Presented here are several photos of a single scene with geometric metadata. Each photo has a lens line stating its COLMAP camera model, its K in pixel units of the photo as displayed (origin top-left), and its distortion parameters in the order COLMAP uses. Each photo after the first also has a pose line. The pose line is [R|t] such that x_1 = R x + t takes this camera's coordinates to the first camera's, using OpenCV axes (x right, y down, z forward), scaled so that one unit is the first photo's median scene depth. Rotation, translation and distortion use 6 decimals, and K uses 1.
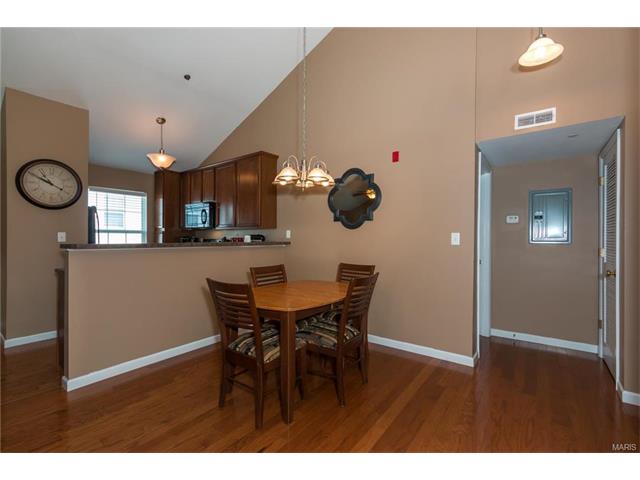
lens RADIAL K [[288.5, 0, 320.0], [0, 288.5, 240.0], [0, 0, 1]] dist [0.001378, -0.000269]
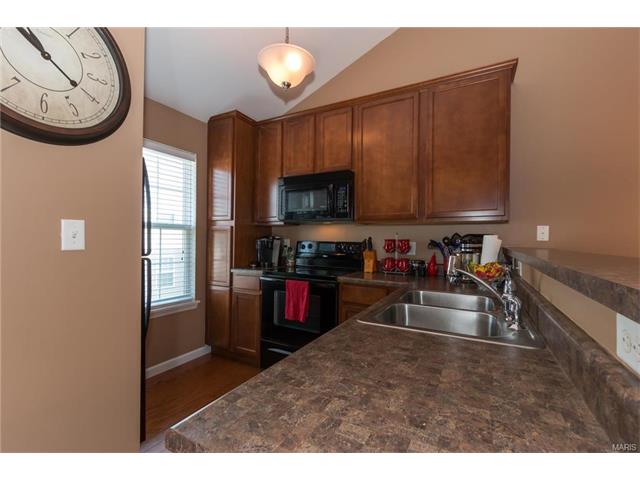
lens RADIAL K [[288.5, 0, 320.0], [0, 288.5, 240.0], [0, 0, 1]] dist [0.001378, -0.000269]
pose [[0.987635, 0.002660, 0.156751, -0.519516], [-0.002489, 0.999996, -0.001283, -0.005005], [-0.156753, 0.000877, 0.987637, 0.496268]]
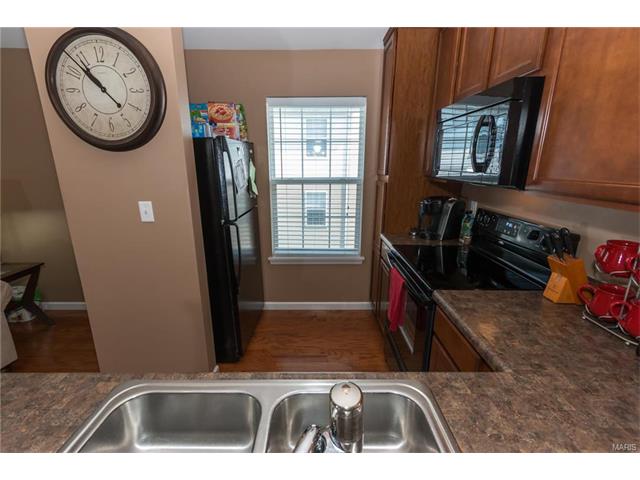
lens RADIAL K [[288.5, 0, 320.0], [0, 288.5, 240.0], [0, 0, 1]] dist [0.001378, -0.000269]
pose [[0.613683, 0.196256, -0.764772, -0.275921], [-0.000239, 0.968661, 0.248387, -0.062948], [0.789552, -0.152248, 0.594498, 0.715426]]
